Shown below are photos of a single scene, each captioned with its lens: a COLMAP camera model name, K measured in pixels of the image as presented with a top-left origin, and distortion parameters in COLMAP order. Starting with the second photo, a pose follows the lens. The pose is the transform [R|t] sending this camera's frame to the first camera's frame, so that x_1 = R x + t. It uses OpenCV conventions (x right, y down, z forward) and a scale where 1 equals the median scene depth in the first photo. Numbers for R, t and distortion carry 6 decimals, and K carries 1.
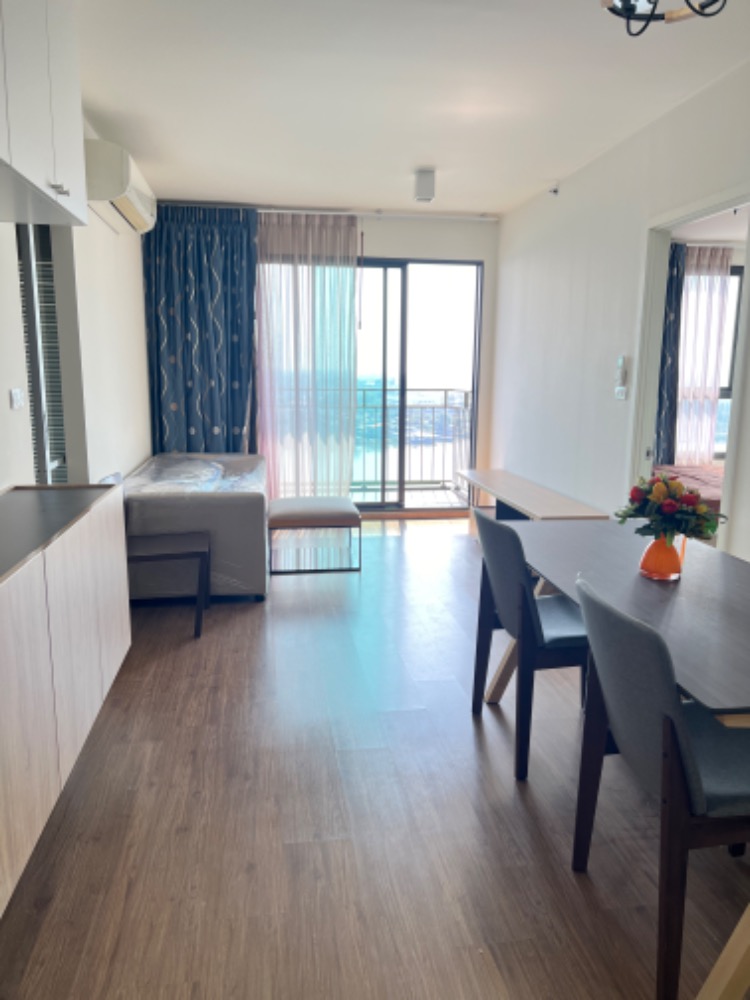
lens RADIAL K [[756.3, 0, 374.1], [0, 756.3, 509.2], [0, 0, 1]] dist [0.079167, -0.071883]
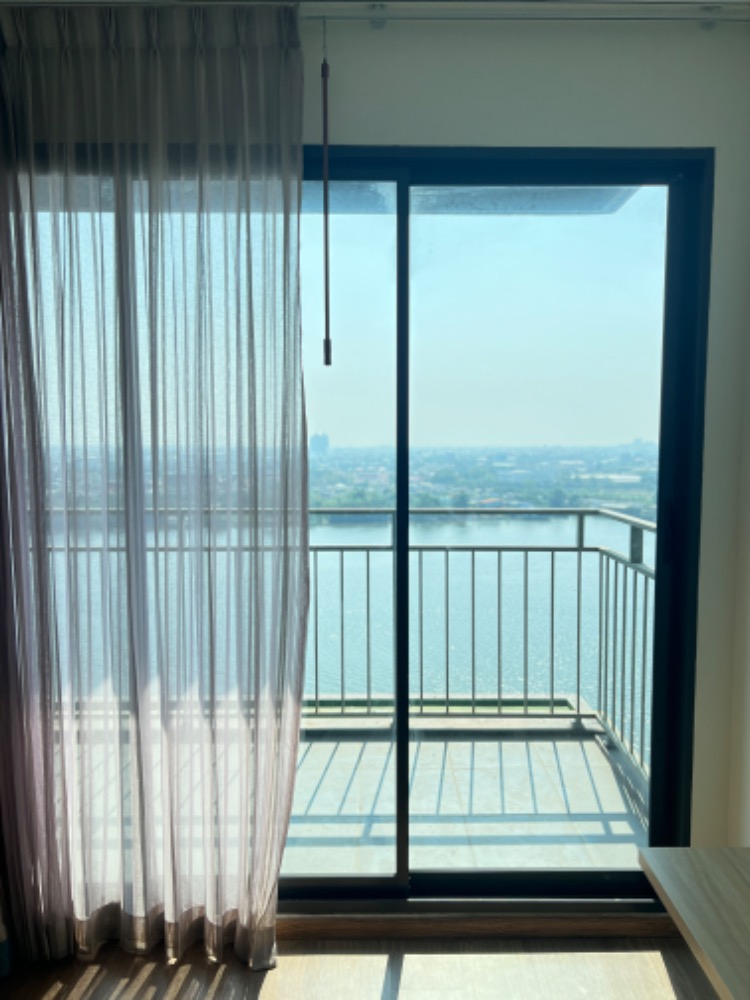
lens RADIAL K [[756.3, 0, 367.7], [0, 756.3, 508.2], [0, 0, 1]] dist [0.079167, -0.071883]
pose [[0.987915, 0.003502, -0.154955, 0.065255], [-0.019136, 0.994852, -0.099520, -0.184965], [0.153809, 0.101283, 0.982896, 0.881210]]
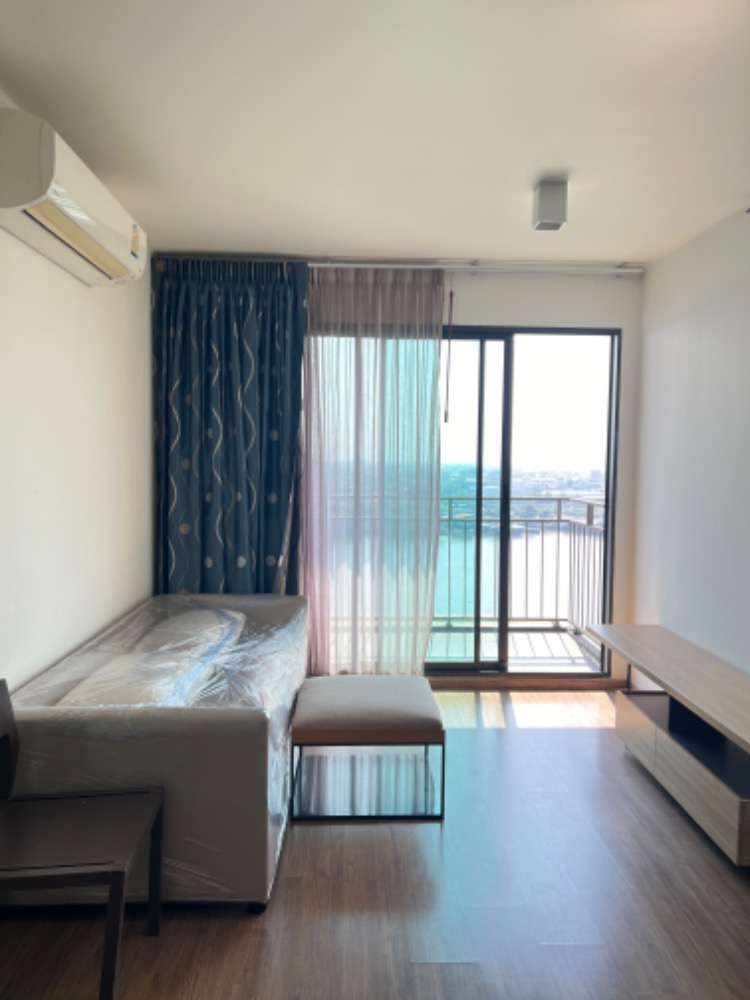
lens RADIAL K [[756.3, 0, 385.0], [0, 756.3, 502.2], [0, 0, 1]] dist [0.079167, -0.071883]
pose [[0.995101, 0.008063, -0.098536, -0.006539], [-0.020625, 0.991671, -0.127136, -0.088498], [0.096690, 0.128545, 0.986979, 0.378968]]
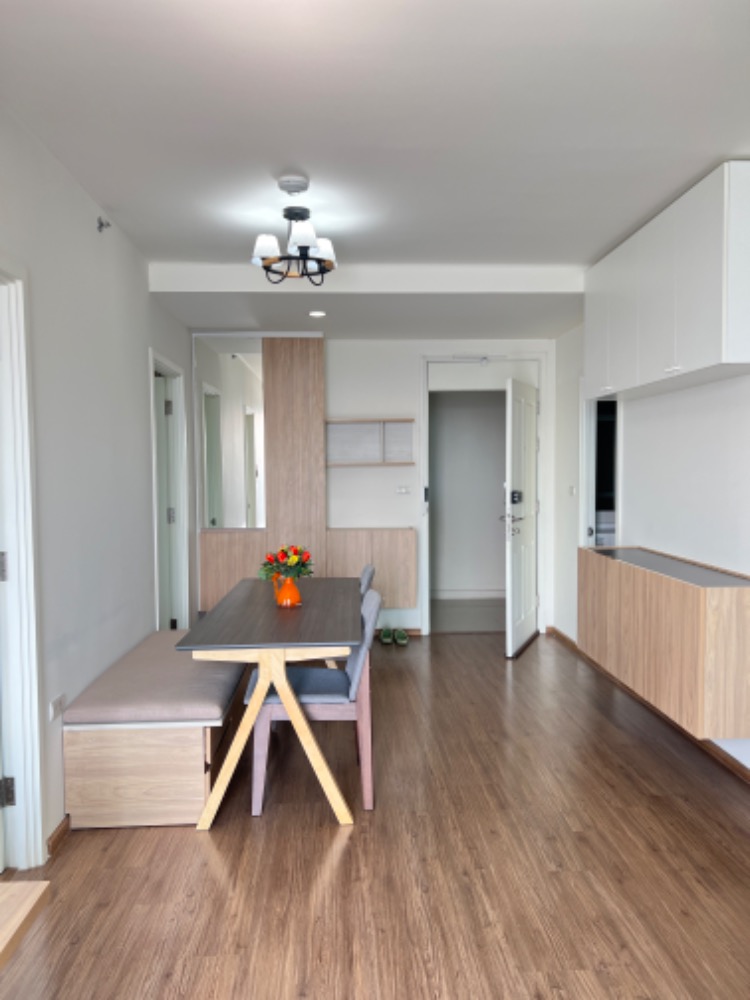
lens RADIAL K [[756.3, 0, 374.7], [0, 756.3, 500.9], [0, 0, 1]] dist [0.079167, -0.071883]
pose [[-0.995506, -0.010726, 0.094089, 0.020045], [0.011389, 0.972790, 0.231409, -0.232086], [-0.094011, 0.231440, -0.968296, 1.159171]]
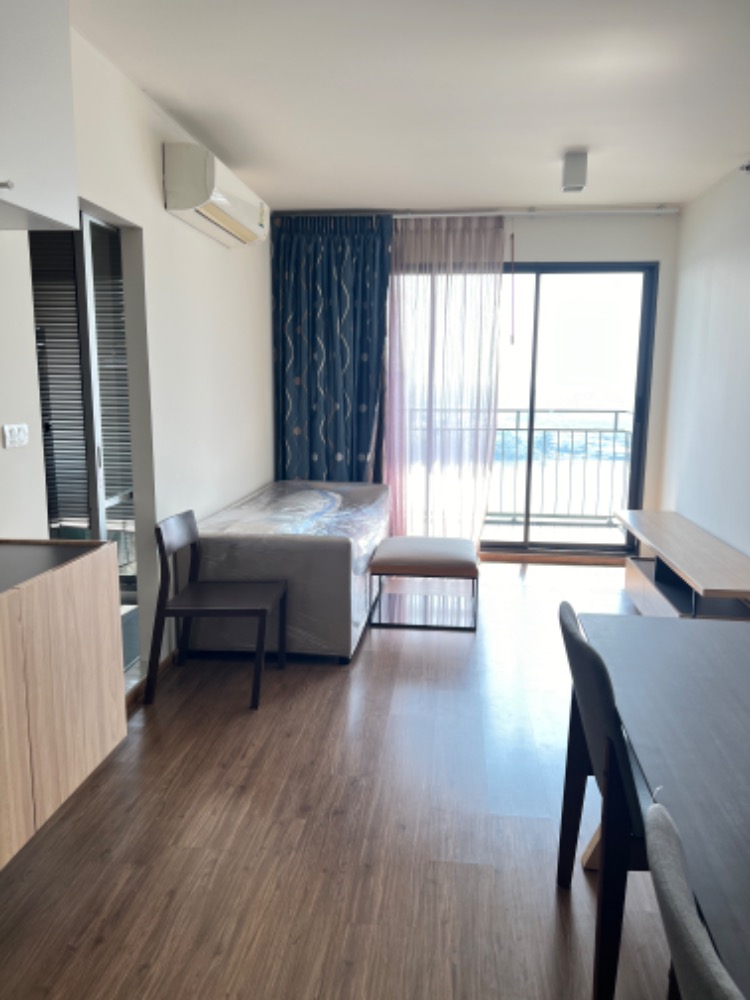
lens RADIAL K [[756.3, 0, 371.7], [0, 756.3, 507.8], [0, 0, 1]] dist [0.079167, -0.071883]
pose [[0.967247, 0.042259, -0.250293, 0.076905], [-0.046650, 0.998844, -0.011634, -0.041160], [0.249512, 0.022929, 0.968100, 0.151432]]
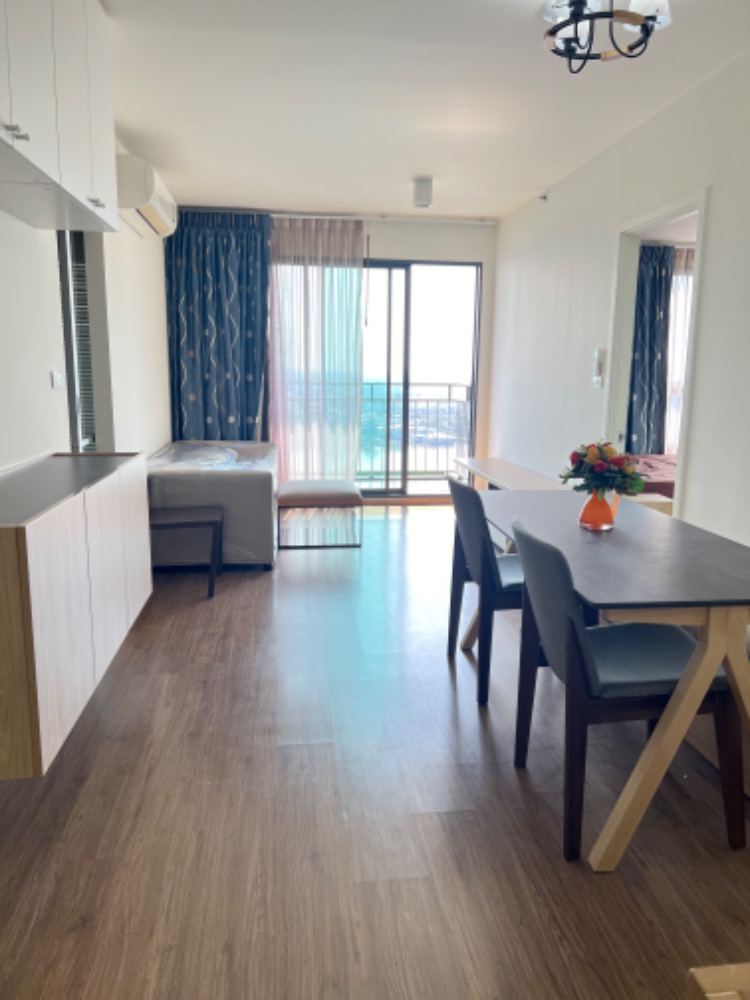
lens RADIAL K [[756.3, 0, 375.3], [0, 756.3, 506.7], [0, 0, 1]] dist [0.079167, -0.071883]
pose [[0.999704, 0.006829, -0.023343, 0.027329], [-0.006951, 0.999963, -0.005140, 0.029524], [0.023307, 0.005301, 0.999714, -0.087077]]
